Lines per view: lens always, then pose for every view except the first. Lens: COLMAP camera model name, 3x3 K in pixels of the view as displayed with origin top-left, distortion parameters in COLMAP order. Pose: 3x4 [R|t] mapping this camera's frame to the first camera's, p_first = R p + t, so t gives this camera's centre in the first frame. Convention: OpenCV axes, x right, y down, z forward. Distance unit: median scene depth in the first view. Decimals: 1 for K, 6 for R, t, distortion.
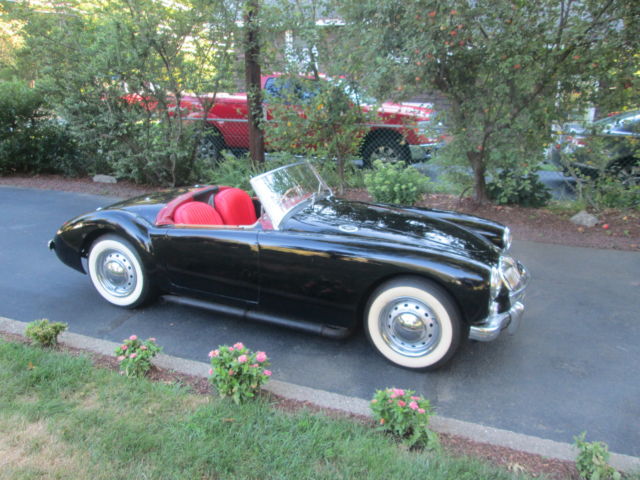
lens RADIAL K [[537.0, 0, 319.9], [0, 537.0, 239.9], [0, 0, 1]] dist [-0.054119, 0.030732]
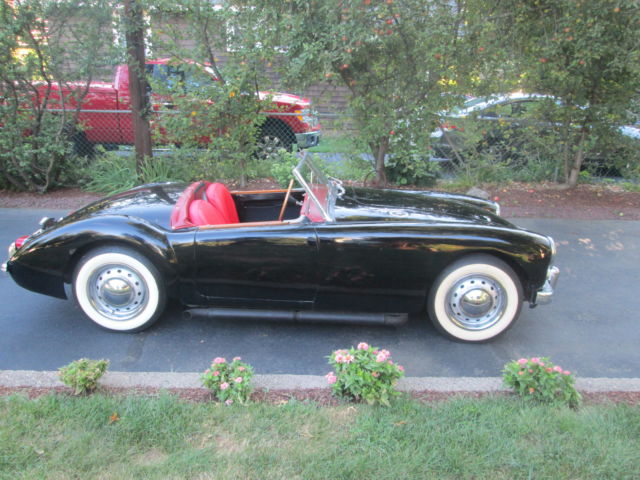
lens RADIAL K [[537.0, 0, 319.0], [0, 537.0, 237.6], [0, 0, 1]] dist [-0.054119, 0.030732]
pose [[0.925694, -0.096472, 0.365764, -0.392224], [0.092743, 0.995302, 0.027797, -0.016515], [-0.366727, 0.008190, 0.930293, 0.114968]]
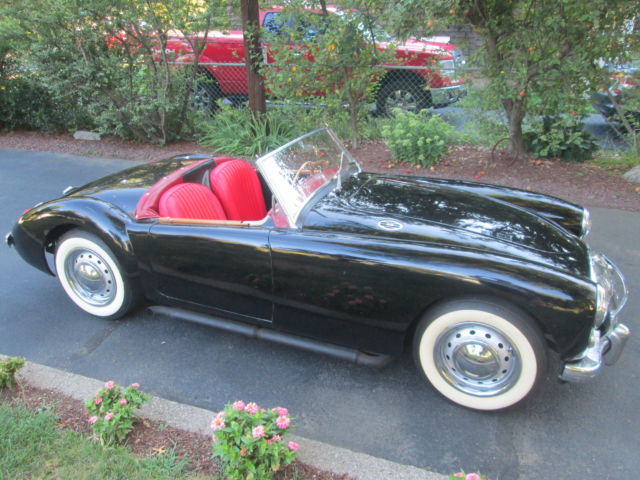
lens RADIAL K [[537.0, 0, 319.5], [0, 537.0, 241.1], [0, 0, 1]] dist [-0.054119, 0.030732]
pose [[0.999735, -0.022763, -0.003490, -0.037541], [0.023015, 0.992796, 0.117586, -0.077865], [0.000788, -0.117635, 0.993057, 0.222773]]
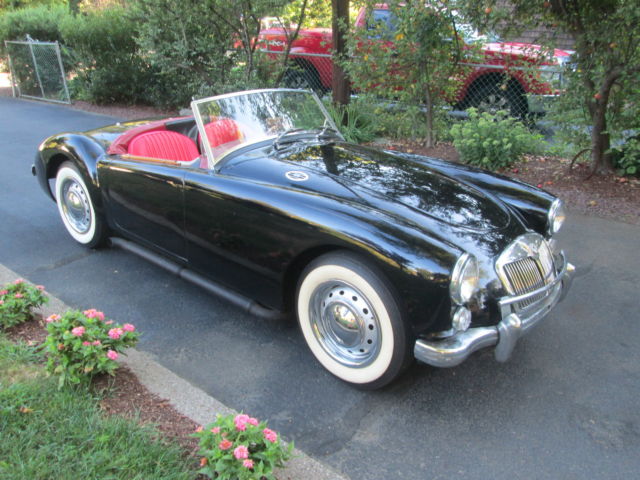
lens RADIAL K [[537.0, 0, 319.7], [0, 537.0, 241.8], [0, 0, 1]] dist [-0.054119, 0.030732]
pose [[0.954671, 0.124444, -0.270402, 0.252097], [-0.100938, 0.989933, 0.099215, -0.006973], [0.280027, -0.067424, 0.957621, 0.269183]]
